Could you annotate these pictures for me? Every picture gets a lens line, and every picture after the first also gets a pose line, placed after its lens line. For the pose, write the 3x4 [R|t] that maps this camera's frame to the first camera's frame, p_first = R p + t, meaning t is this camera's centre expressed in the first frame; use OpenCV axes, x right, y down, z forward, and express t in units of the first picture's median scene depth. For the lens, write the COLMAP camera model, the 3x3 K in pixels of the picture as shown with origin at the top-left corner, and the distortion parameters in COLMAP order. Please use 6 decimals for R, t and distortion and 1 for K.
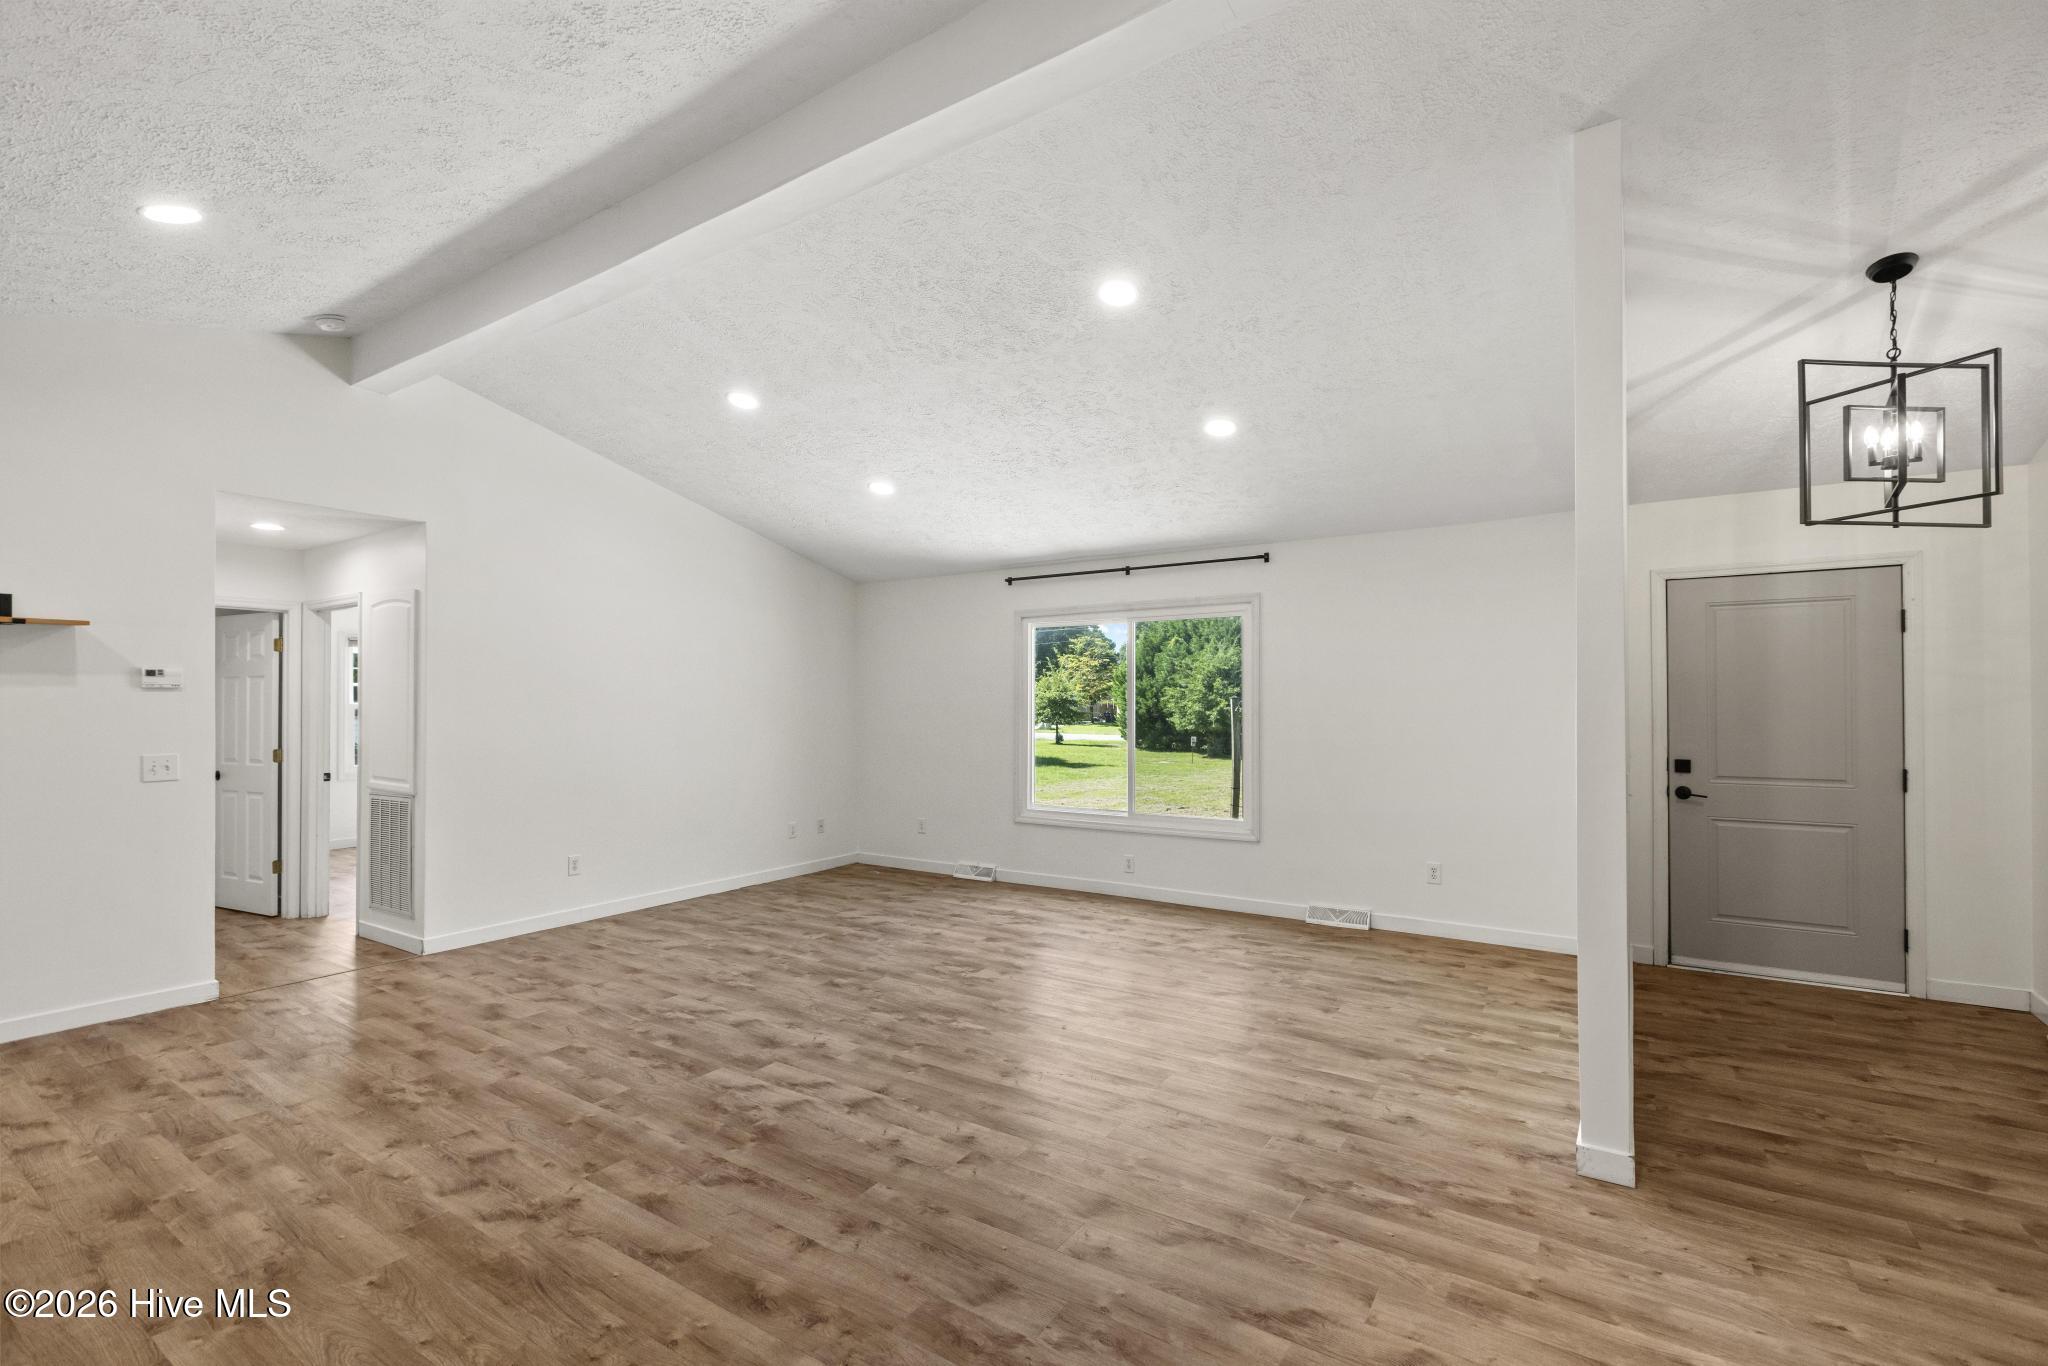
lens RADIAL K [[909.4, 0, 1026.7], [0, 909.4, 695.0], [0, 0, 1]] dist [0.002416, -0.000648]
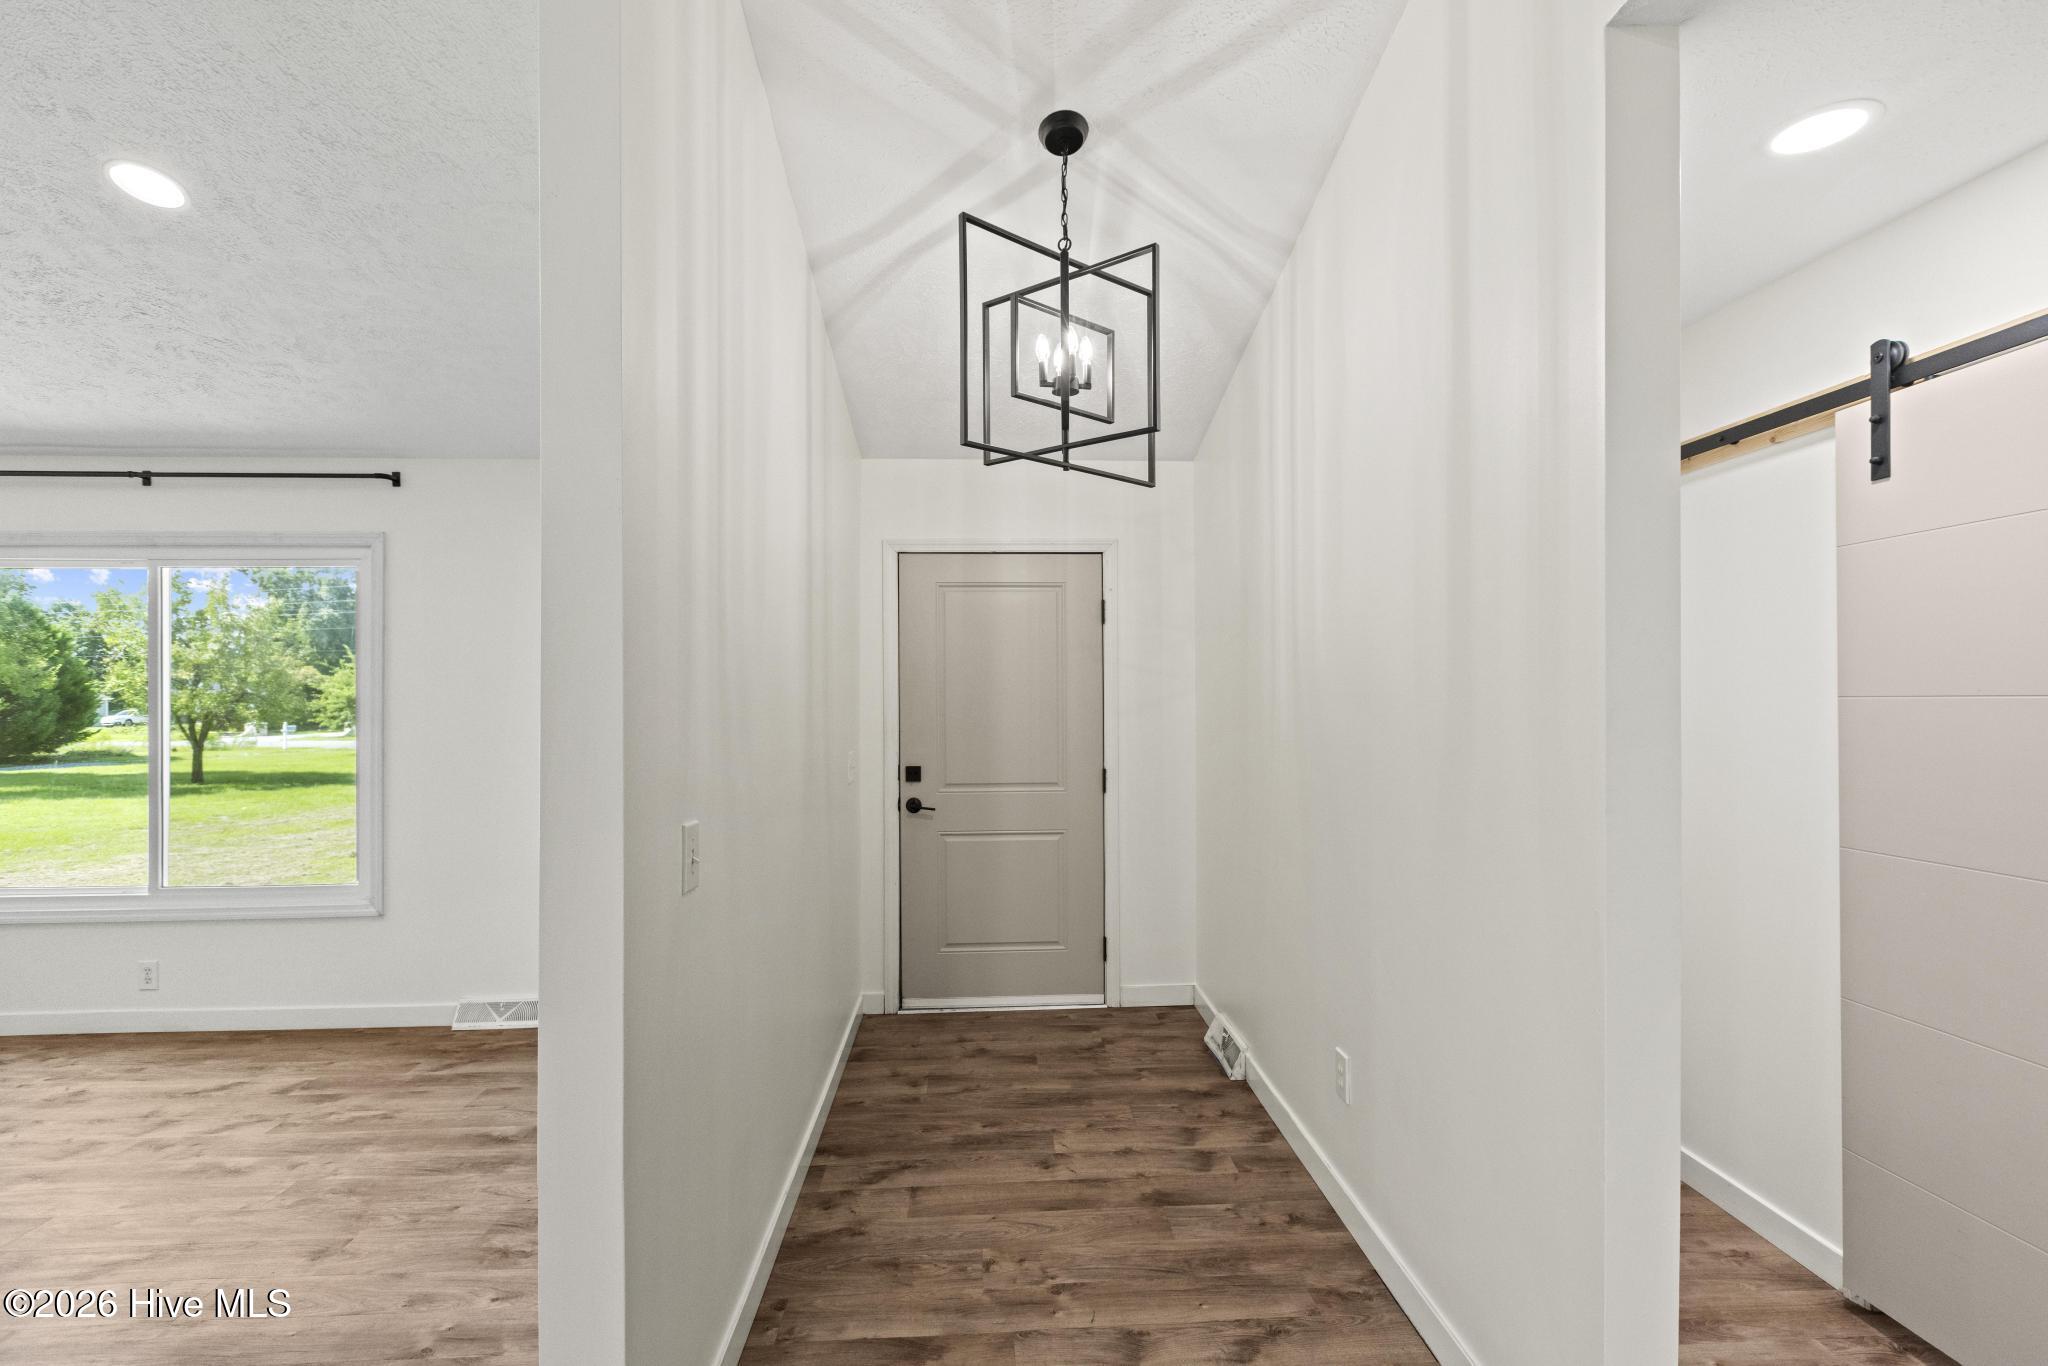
lens RADIAL K [[909.4, 0, 1026.7], [0, 909.4, 695.0], [0, 0, 1]] dist [0.002416, -0.000648]
pose [[0.803429, -0.000498, 0.595401, 0.379869], [-0.001117, 0.999997, 0.002343, 0.003345], [-0.595400, -0.002548, 0.803426, 0.324747]]
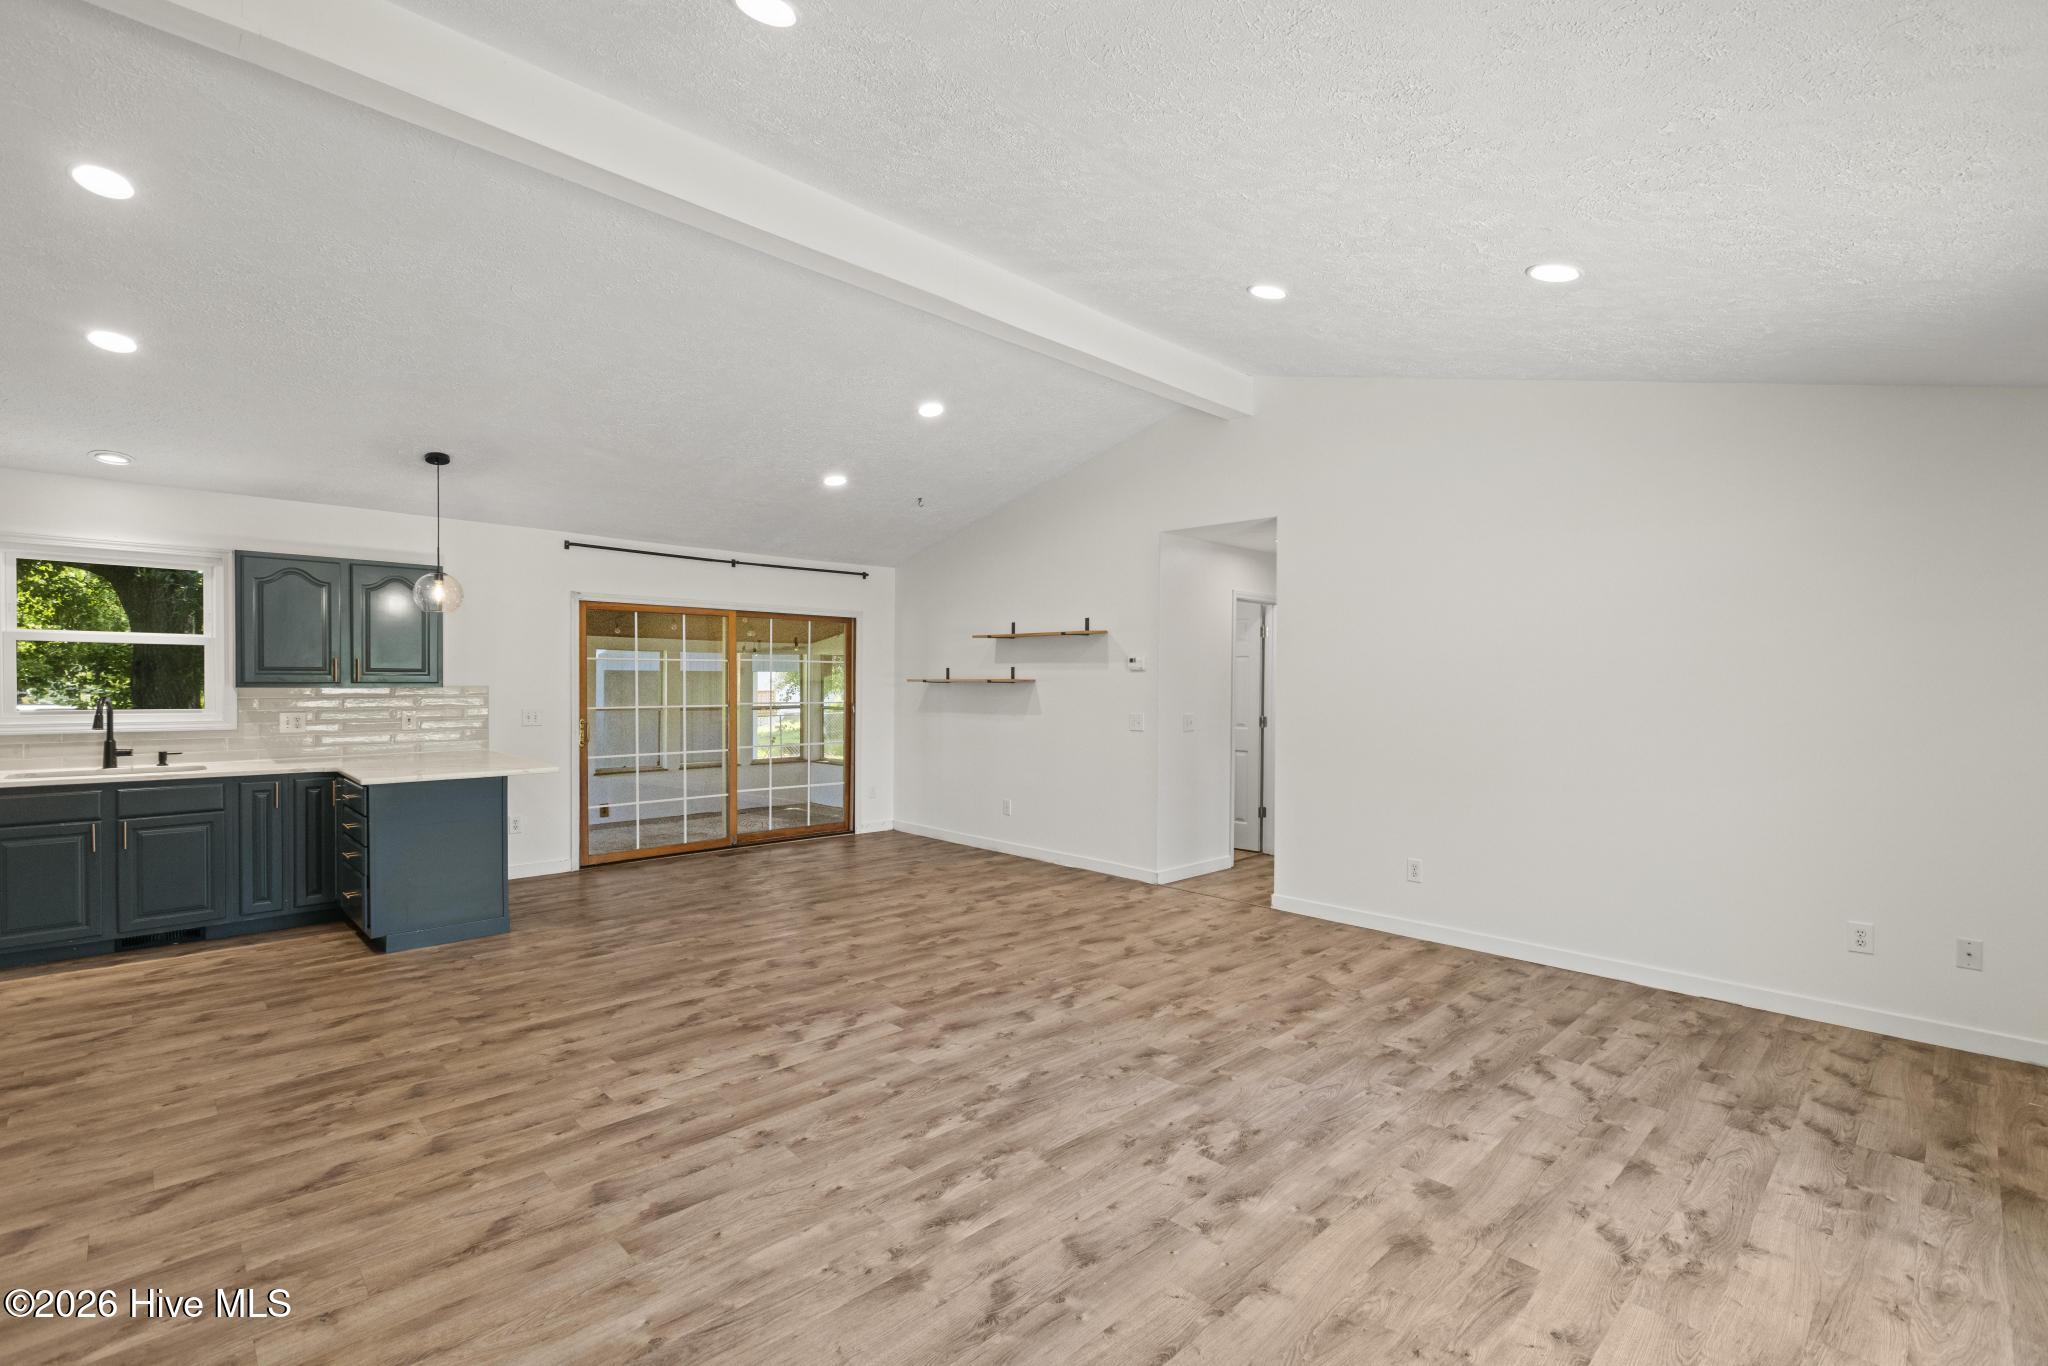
lens RADIAL K [[913.3, 0, 1026.9], [0, 913.3, 691.0], [0, 0, 1]] dist [0.001140, 0.000308]
pose [[-0.210174, 0.012328, -0.977586, 0.661644], [0.001383, 0.999923, 0.012312, 0.009316], [0.977663, 0.001236, -0.210175, 1.282970]]
